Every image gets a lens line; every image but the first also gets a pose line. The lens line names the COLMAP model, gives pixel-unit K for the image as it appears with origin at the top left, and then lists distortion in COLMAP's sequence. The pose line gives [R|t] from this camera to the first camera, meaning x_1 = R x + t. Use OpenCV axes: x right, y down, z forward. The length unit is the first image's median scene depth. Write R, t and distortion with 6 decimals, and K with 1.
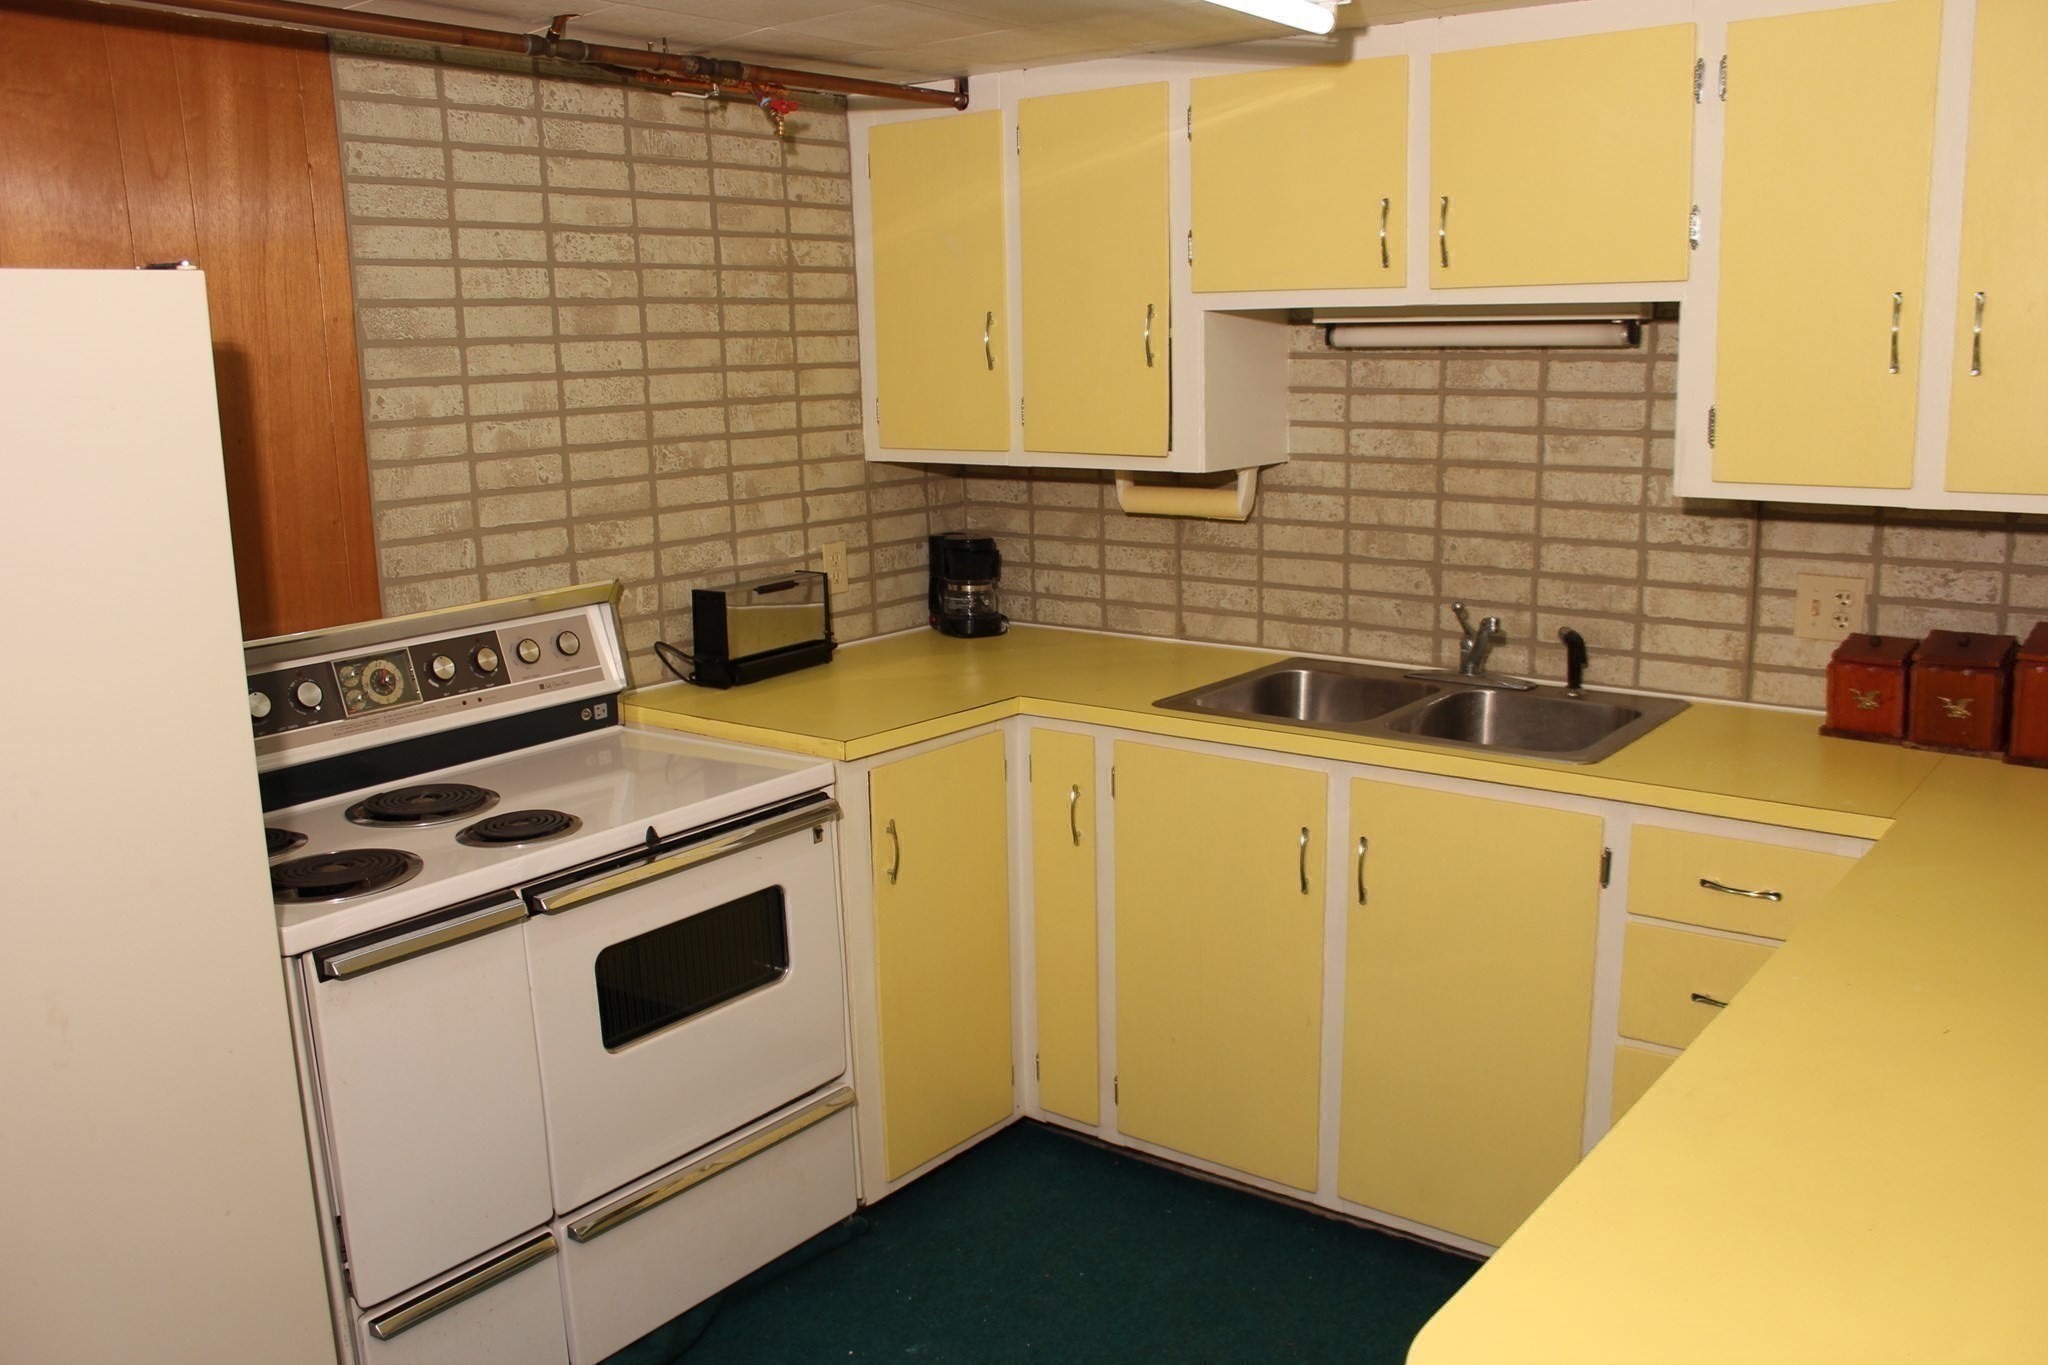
lens RADIAL K [[1699.3, 0, 1032.6], [0, 1699.3, 708.5], [0, 0, 1]] dist [-0.164306, 0.143841]
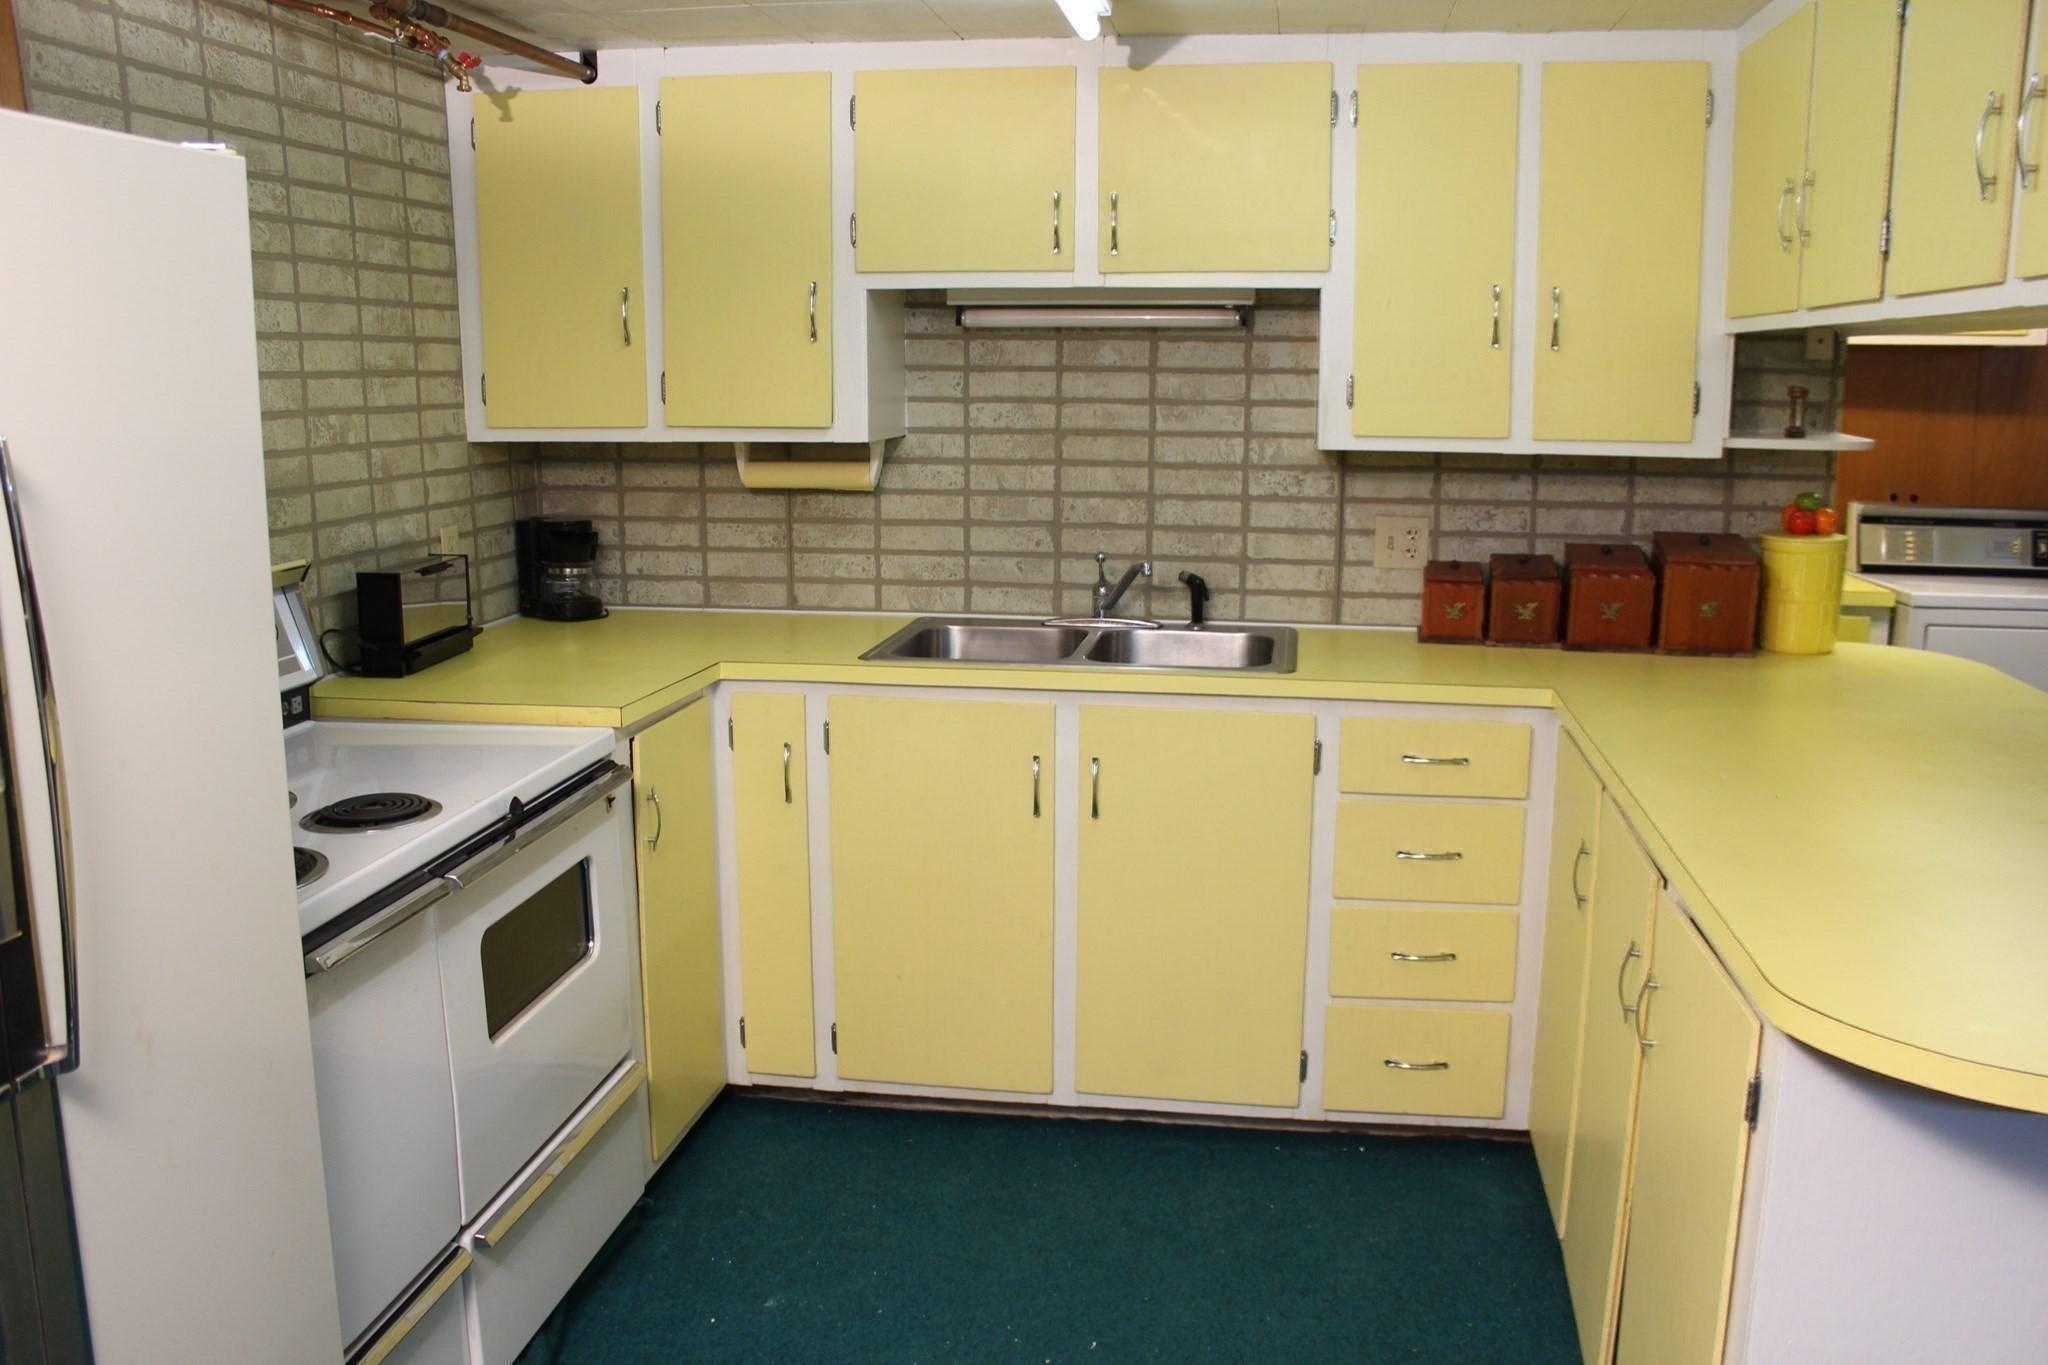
lens RADIAL K [[1699.3, 0, 1032.6], [0, 1699.3, 708.5], [0, 0, 1]] dist [-0.164306, 0.143841]
pose [[0.876053, -0.072858, 0.476680, -0.327806], [0.081269, 0.996688, 0.002981, 0.032656], [-0.475318, 0.036128, 0.879072, 0.025169]]
